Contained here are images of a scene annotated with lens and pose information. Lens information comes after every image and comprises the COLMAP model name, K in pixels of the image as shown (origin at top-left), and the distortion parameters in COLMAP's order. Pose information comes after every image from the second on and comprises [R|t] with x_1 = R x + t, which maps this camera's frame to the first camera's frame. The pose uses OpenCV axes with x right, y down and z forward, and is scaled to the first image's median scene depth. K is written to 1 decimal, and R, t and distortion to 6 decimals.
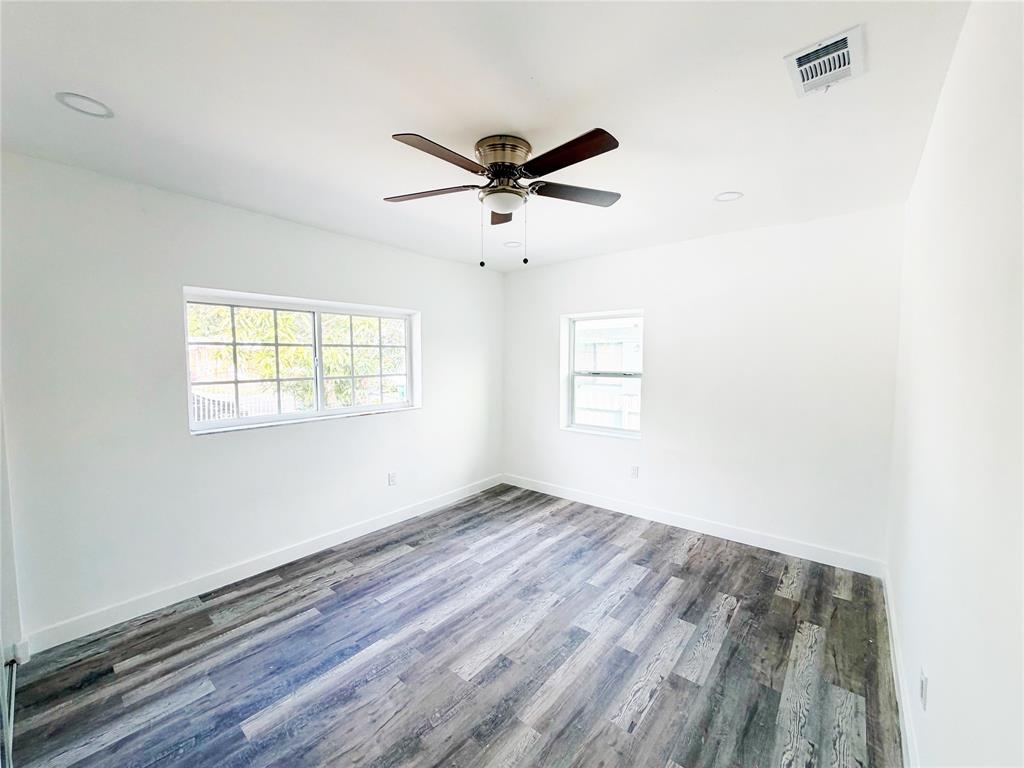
lens RADIAL K [[408.4, 0, 513.8], [0, 408.4, 392.2], [0, 0, 1]] dist [0.000454, 0.000319]
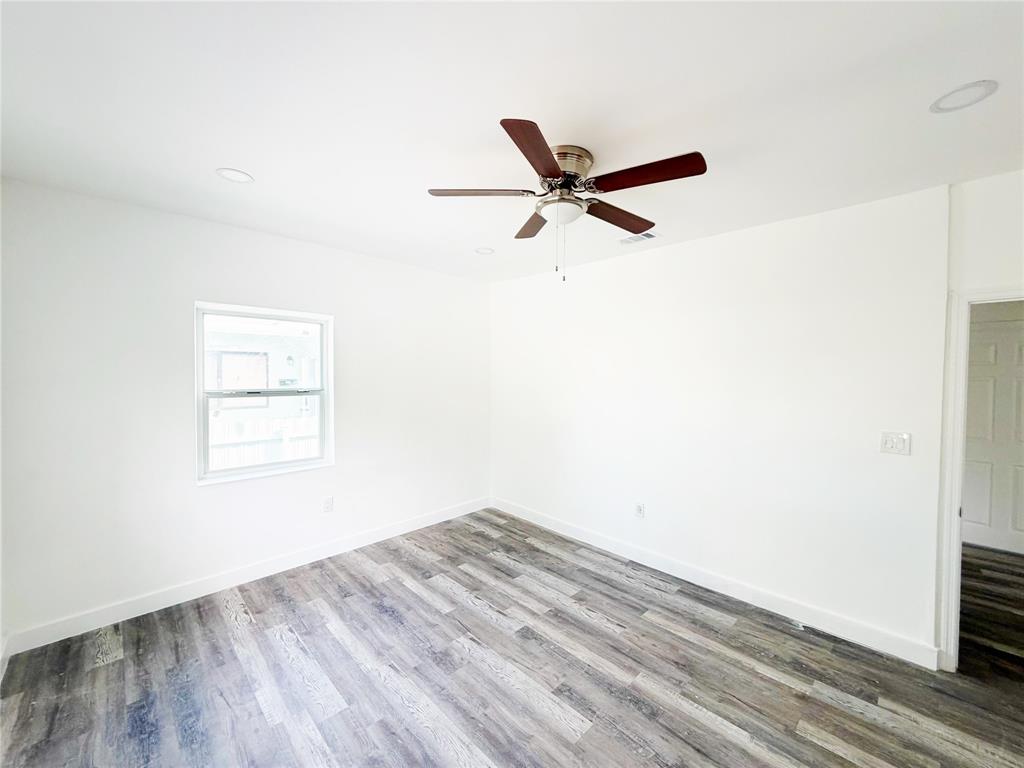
lens RADIAL K [[408.4, 0, 510.4], [0, 408.4, 377.6], [0, 0, 1]] dist [0.000454, 0.000319]
pose [[0.088319, -0.004685, 0.996081, -0.678318], [0.076660, 0.997055, -0.002107, -0.051072], [-0.993138, 0.076546, 0.088418, 0.680819]]
